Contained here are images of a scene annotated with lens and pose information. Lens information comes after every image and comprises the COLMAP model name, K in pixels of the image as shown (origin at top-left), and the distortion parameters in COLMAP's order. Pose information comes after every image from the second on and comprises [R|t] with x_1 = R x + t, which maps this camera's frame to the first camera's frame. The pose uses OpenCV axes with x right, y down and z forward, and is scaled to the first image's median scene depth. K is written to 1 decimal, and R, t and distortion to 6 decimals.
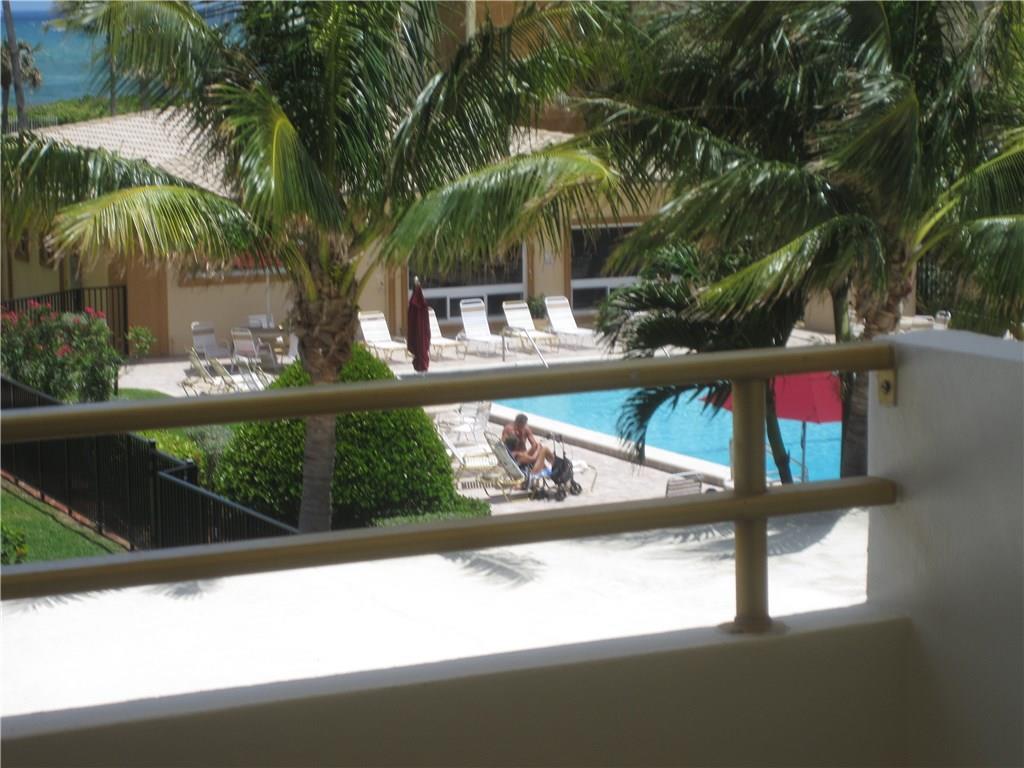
lens RADIAL K [[2915.3, 0, 512.0], [0, 2915.3, 384.0], [0, 0, 1]] dist [0.064918, -1.636995]
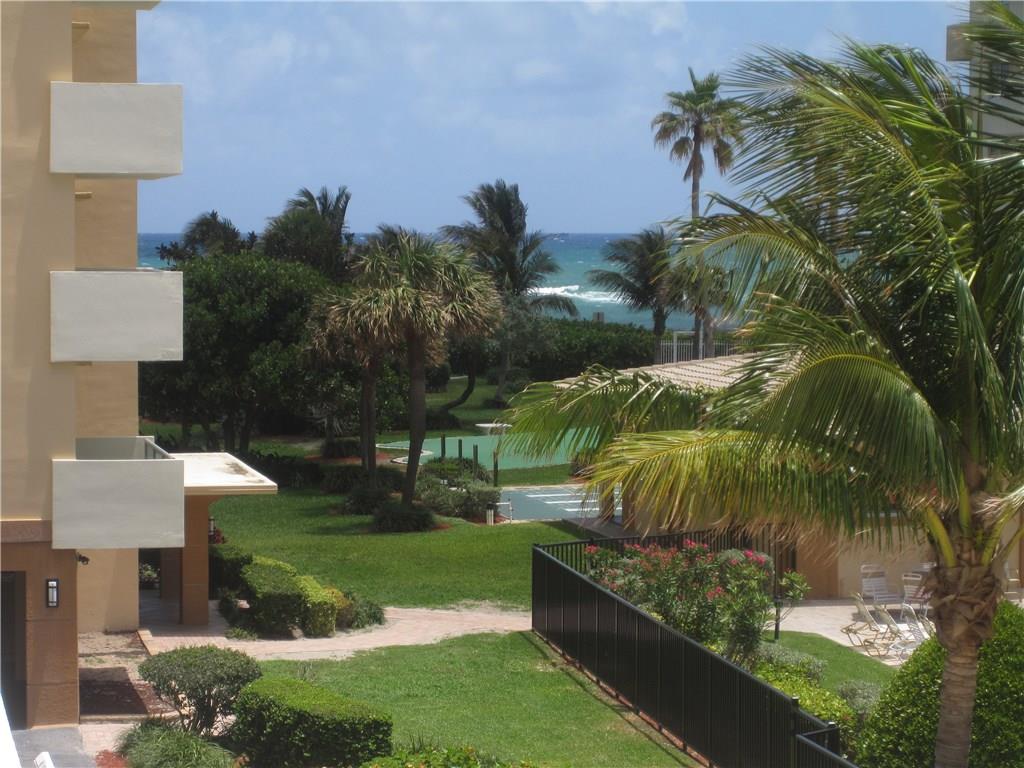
lens RADIAL K [[2915.3, 0, 512.0], [0, 2915.3, 384.0], [0, 0, 1]] dist [0.064918, -1.636995]
pose [[0.970410, 0.028744, -0.239745, 0.009238], [-0.047099, 0.996350, -0.071188, -0.009329], [0.236824, 0.080373, 0.968222, 0.060062]]
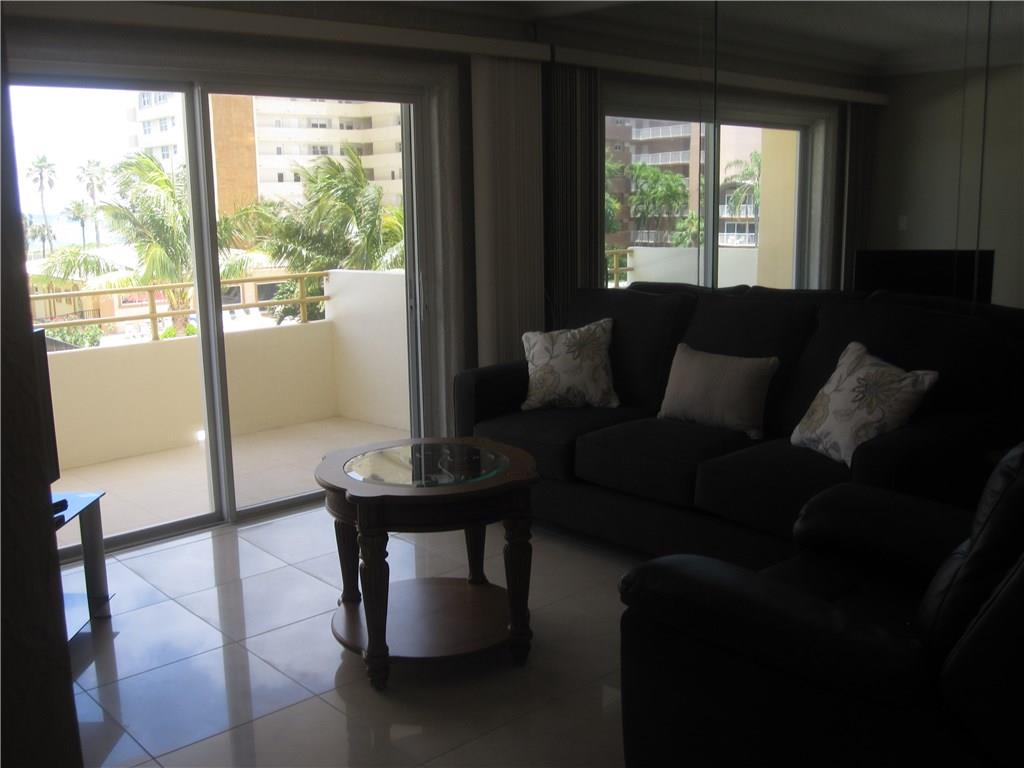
lens RADIAL K [[1030.1, 0, 512.0], [0, 1030.1, 384.0], [0, 0, 1]] dist [-0.062229, 0.024079]
pose [[0.965641, -0.040325, 0.256731, -0.001906], [0.030206, 0.998608, 0.043238, 0.013621], [-0.258118, -0.033998, 0.965515, -0.119194]]
